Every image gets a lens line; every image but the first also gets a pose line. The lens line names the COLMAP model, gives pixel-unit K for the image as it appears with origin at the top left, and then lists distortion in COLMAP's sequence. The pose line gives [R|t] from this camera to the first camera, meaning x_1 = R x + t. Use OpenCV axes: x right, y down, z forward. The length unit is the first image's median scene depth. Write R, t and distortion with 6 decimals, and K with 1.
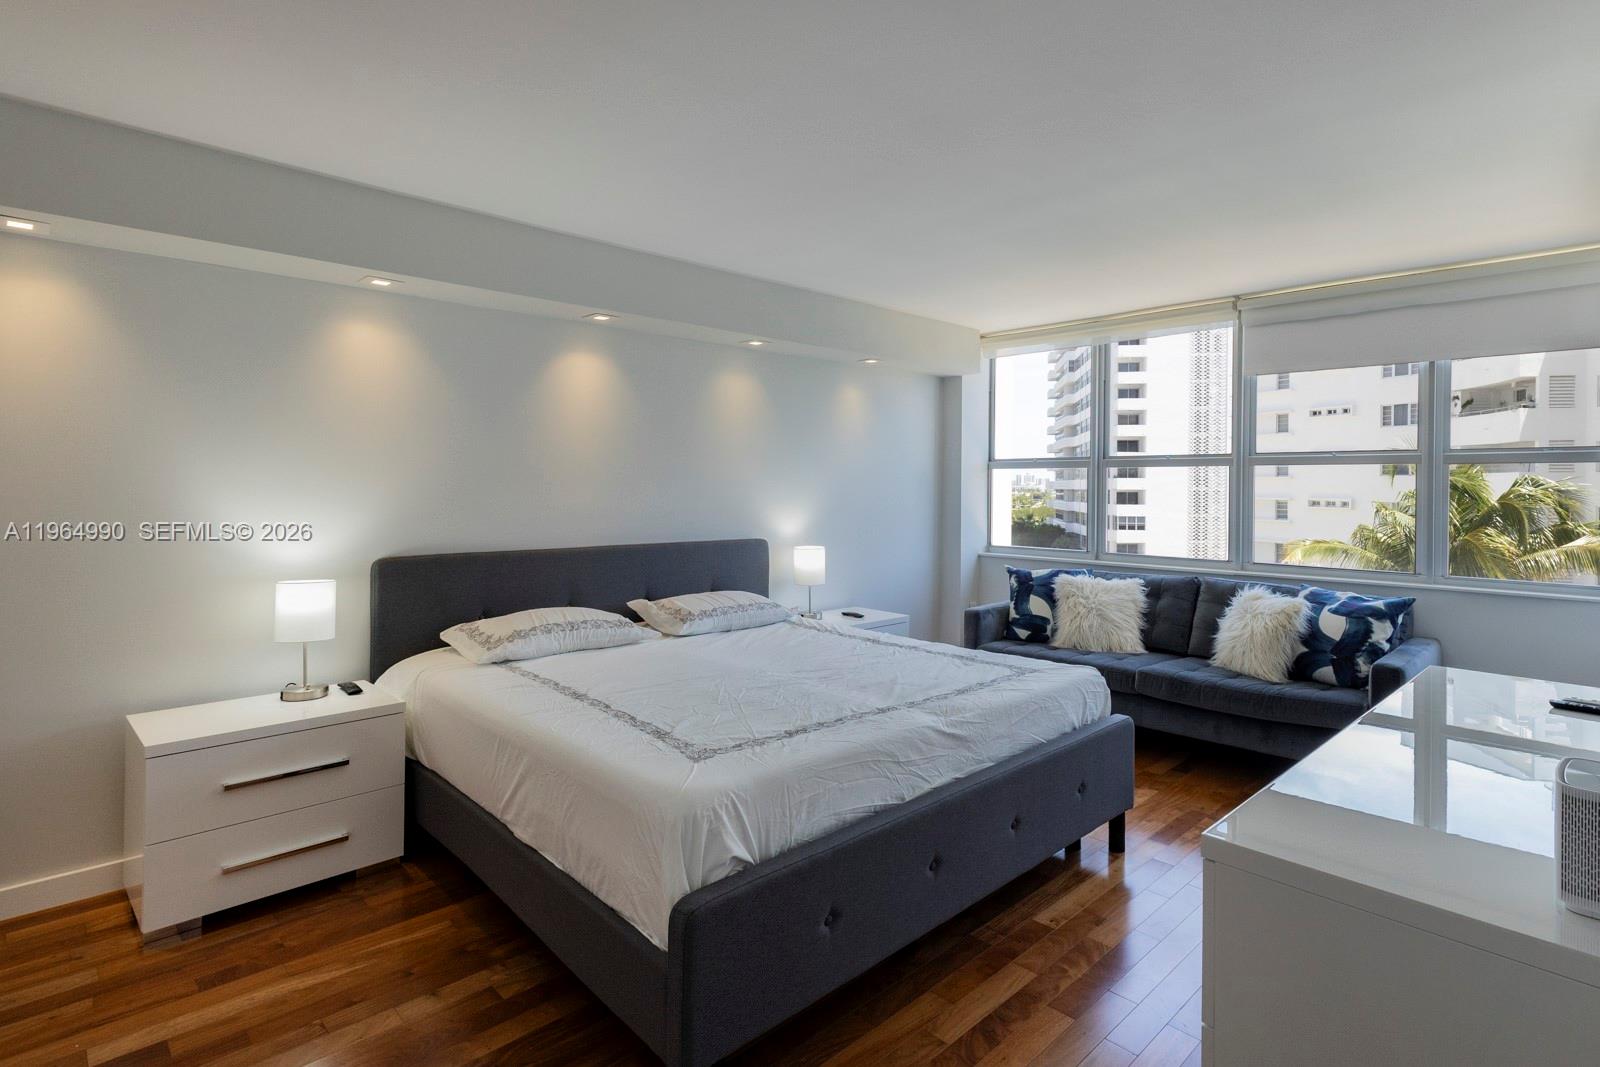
lens RADIAL K [[800.2, 0, 848.0], [0, 800.2, 486.8], [0, 0, 1]] dist [0.003949, 0.000437]
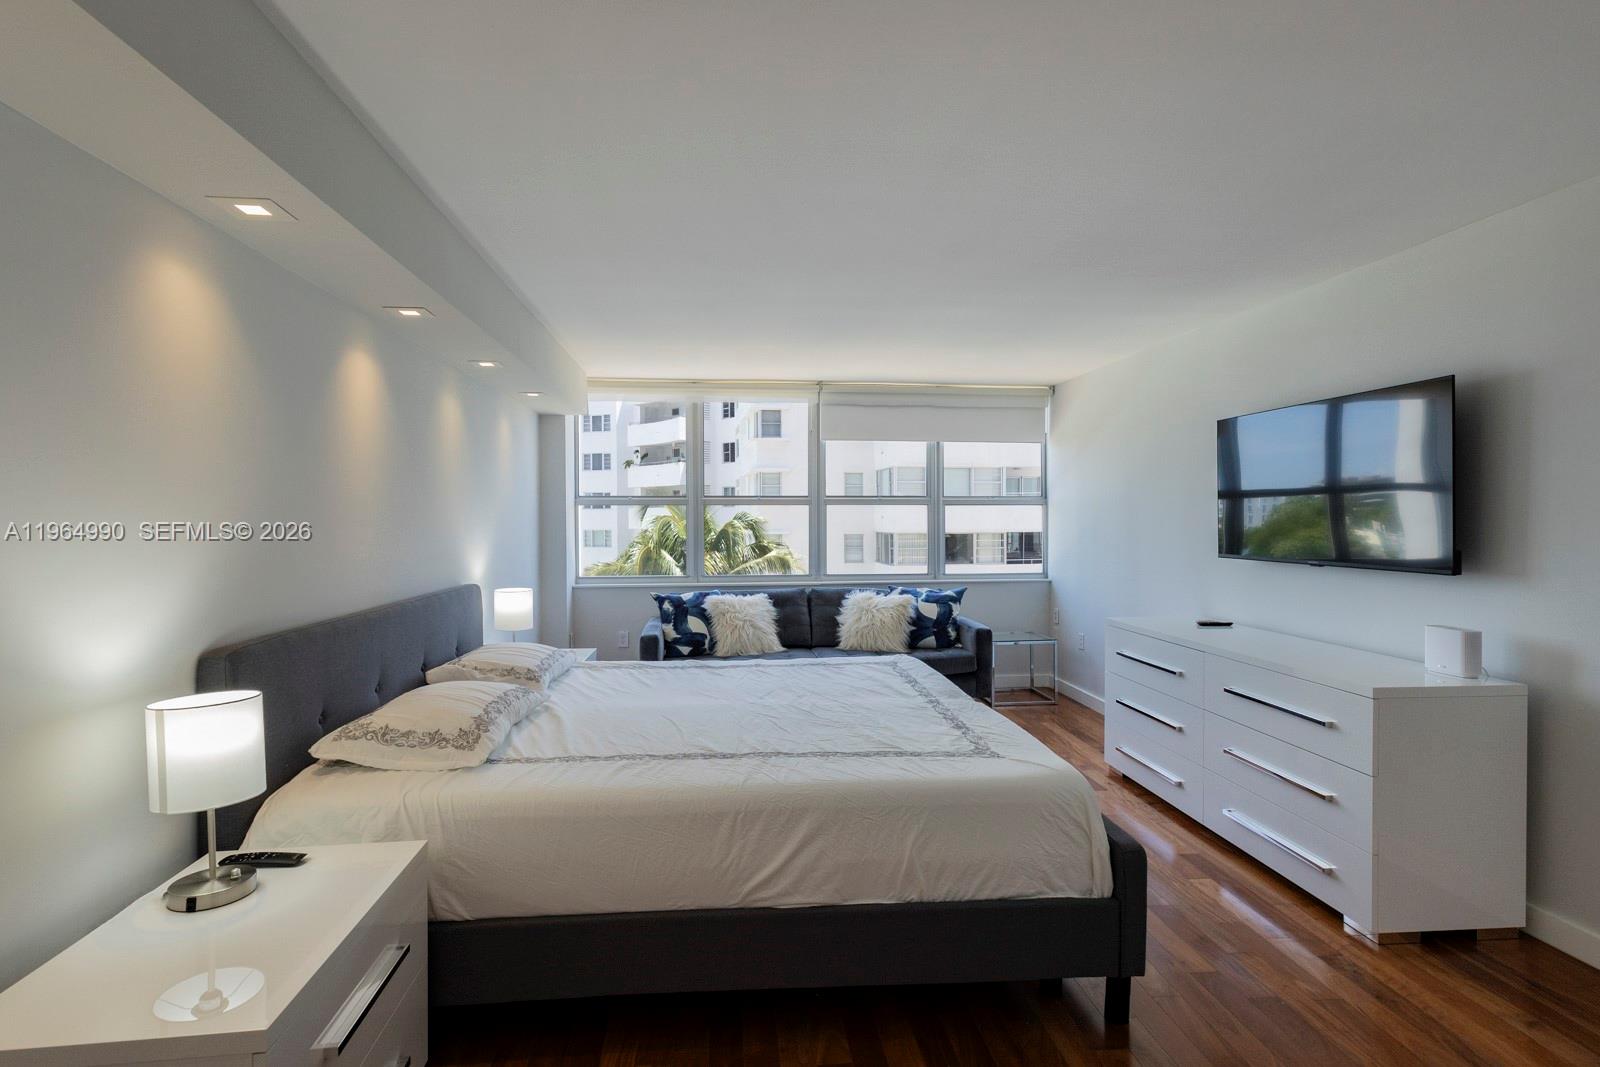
lens RADIAL K [[747.0, 0, 758.4], [0, 747.0, 531.4], [0, 0, 1]] dist [0.001310, 0.000206]
pose [[0.666410, -0.020064, 0.745315, -0.514249], [0.007983, 0.999773, 0.019775, -0.006506], [-0.745543, -0.007228, 0.666419, 0.219145]]
